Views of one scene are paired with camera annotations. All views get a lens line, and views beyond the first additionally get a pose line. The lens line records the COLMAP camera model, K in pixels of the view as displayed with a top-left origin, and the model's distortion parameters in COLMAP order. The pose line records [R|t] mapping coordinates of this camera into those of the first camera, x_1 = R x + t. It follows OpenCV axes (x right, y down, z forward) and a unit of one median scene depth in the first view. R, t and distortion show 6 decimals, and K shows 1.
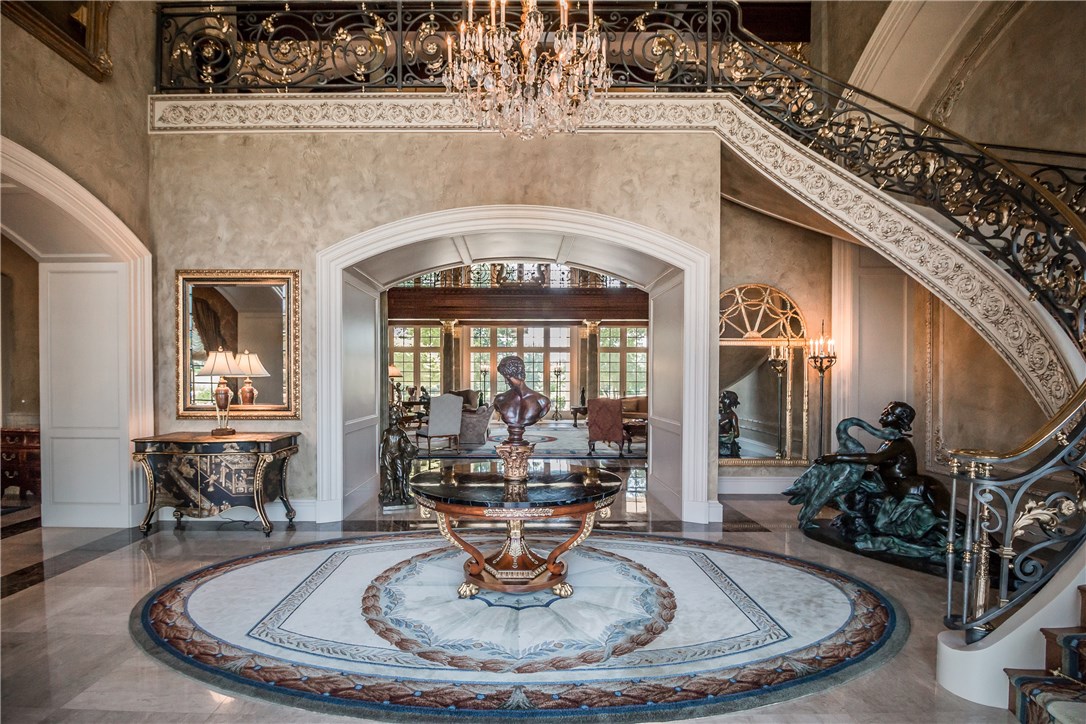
lens RADIAL K [[500.8, 0, 521.4], [0, 500.8, 386.0], [0, 0, 1]] dist [-0.007137, -0.007248]
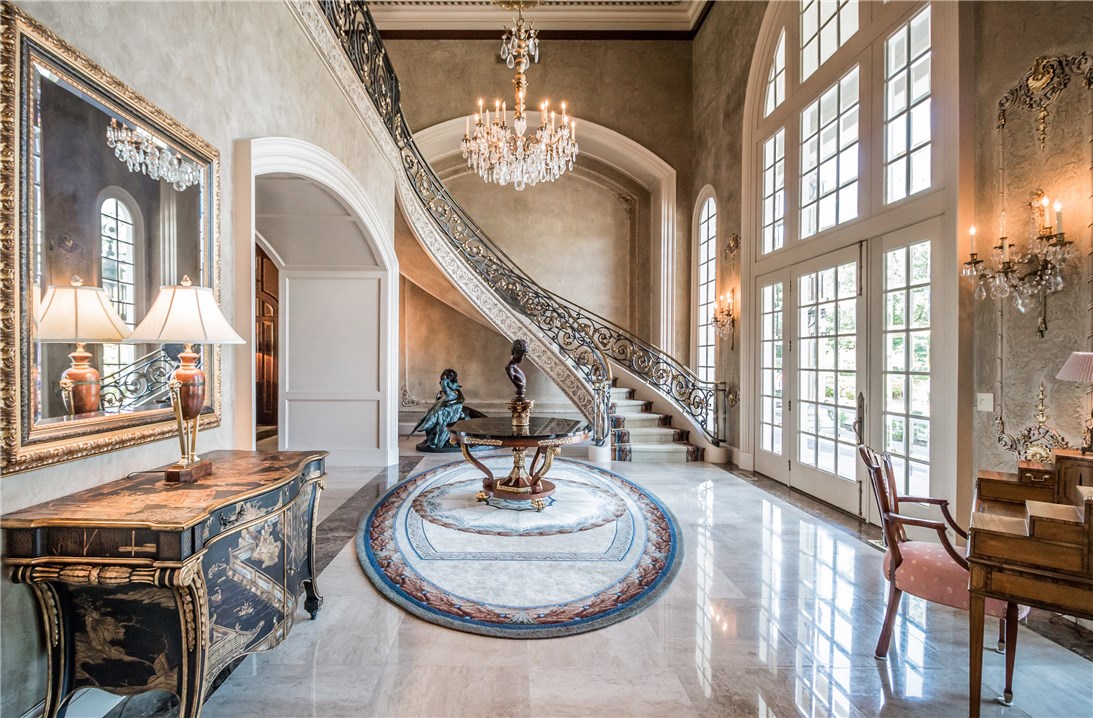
lens RADIAL K [[504.1, 0, 501.7], [0, 504.1, 363.0], [0, 0, 1]] dist [-0.007137, -0.007248]
pose [[0.039332, -0.008607, 0.999189, -1.103463], [0.012425, 0.999890, 0.008123, -0.001881], [-0.999149, 0.012096, 0.039435, 0.758606]]
